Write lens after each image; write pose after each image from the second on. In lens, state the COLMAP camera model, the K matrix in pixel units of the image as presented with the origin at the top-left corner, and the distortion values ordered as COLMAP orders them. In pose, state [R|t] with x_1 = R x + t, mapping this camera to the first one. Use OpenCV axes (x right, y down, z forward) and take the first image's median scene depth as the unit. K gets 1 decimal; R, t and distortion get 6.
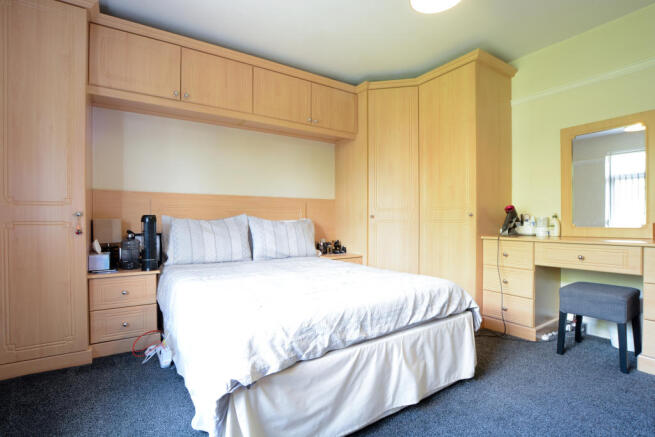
lens RADIAL K [[304.6, 0, 327.5], [0, 304.6, 218.5], [0, 0, 1]] dist [-0.017350, 0.000202]
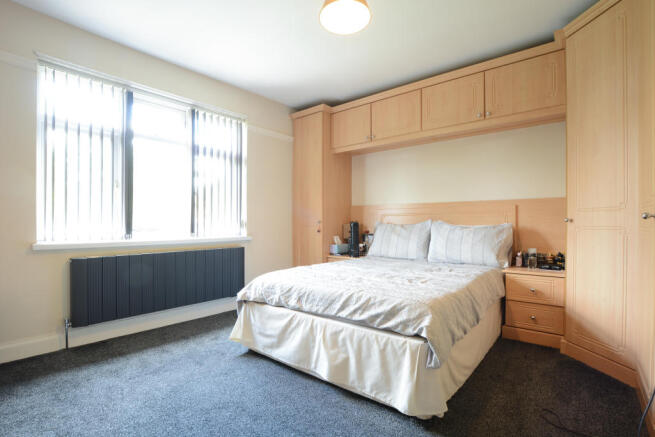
lens RADIAL K [[304.6, 0, 327.5], [0, 304.6, 218.5], [0, 0, 1]] dist [-0.017350, 0.000202]
pose [[0.318244, -0.013028, -0.947919, 1.296527], [0.004255, 0.999915, -0.012314, -0.011696], [0.947999, -0.000114, 0.318273, 0.560143]]
